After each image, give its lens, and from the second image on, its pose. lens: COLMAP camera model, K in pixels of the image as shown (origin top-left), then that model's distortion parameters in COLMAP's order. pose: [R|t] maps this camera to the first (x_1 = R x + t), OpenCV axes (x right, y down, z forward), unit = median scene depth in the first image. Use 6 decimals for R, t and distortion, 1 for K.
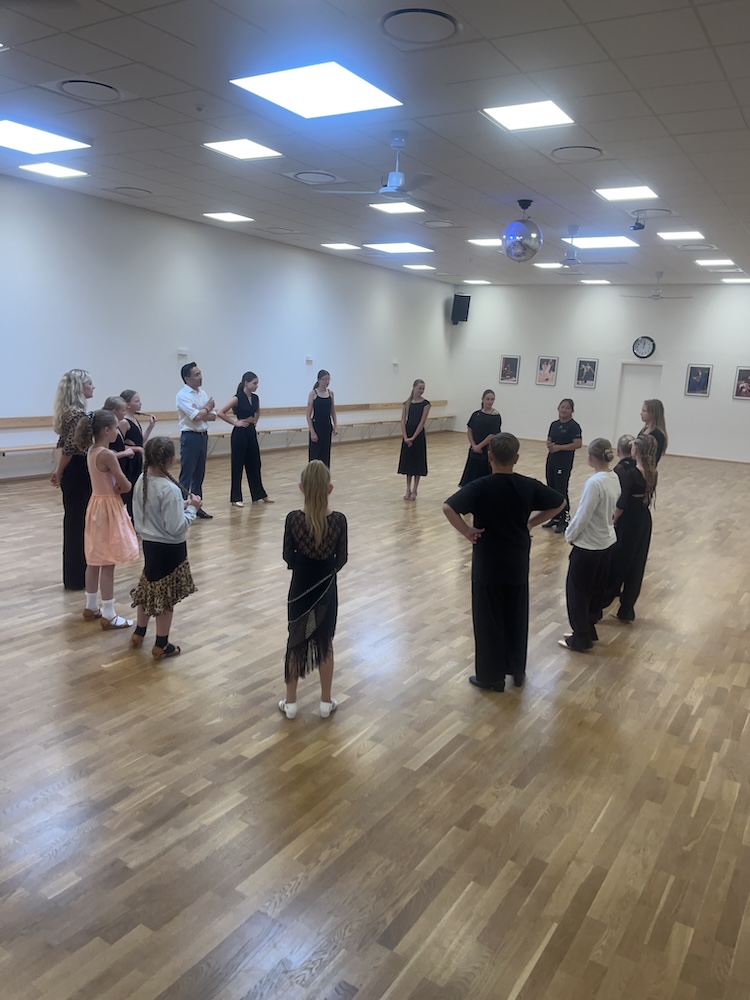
lens RADIAL K [[755.3, 0, 374.6], [0, 755.3, 499.6], [0, 0, 1]] dist [-0.002347, -0.000924]
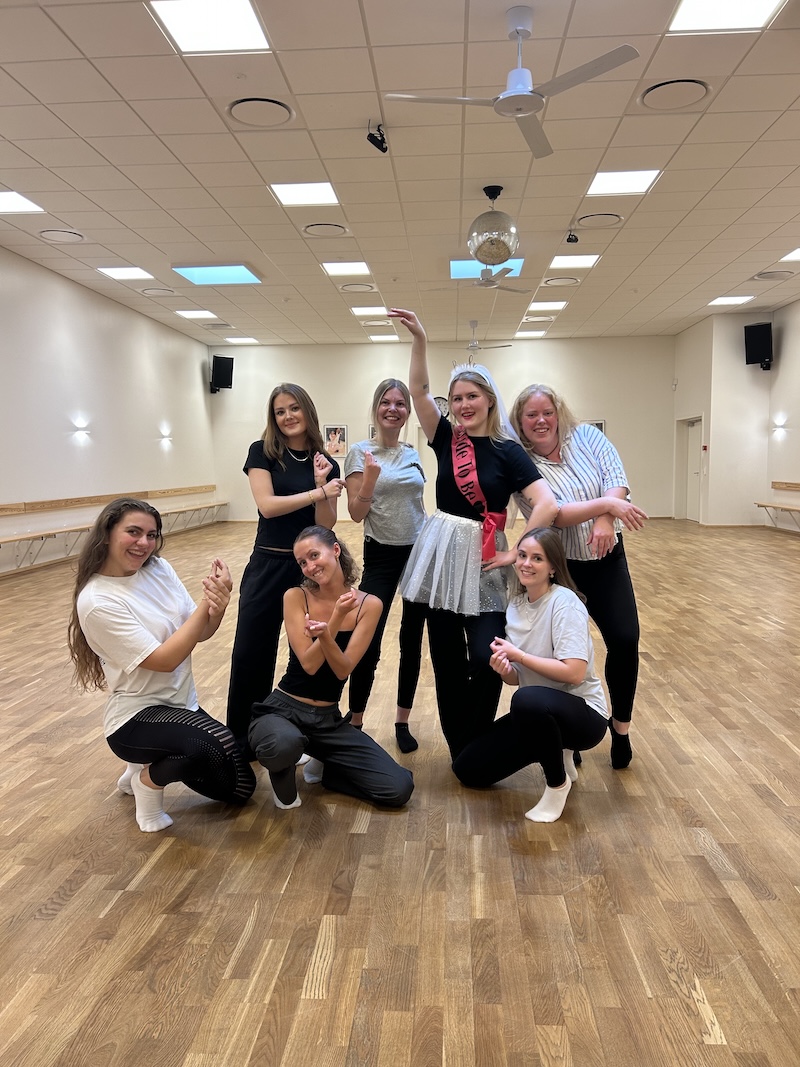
lens RADIAL K [[807.5, 0, 400.0], [0, 807.5, 530.2], [0, 0, 1]] dist [-0.005168, -0.001171]
pose [[0.877765, -0.103114, 0.467864, -0.314037], [0.147335, 0.987336, -0.058814, -0.008912], [-0.455874, 0.120557, 0.881842, 0.344838]]
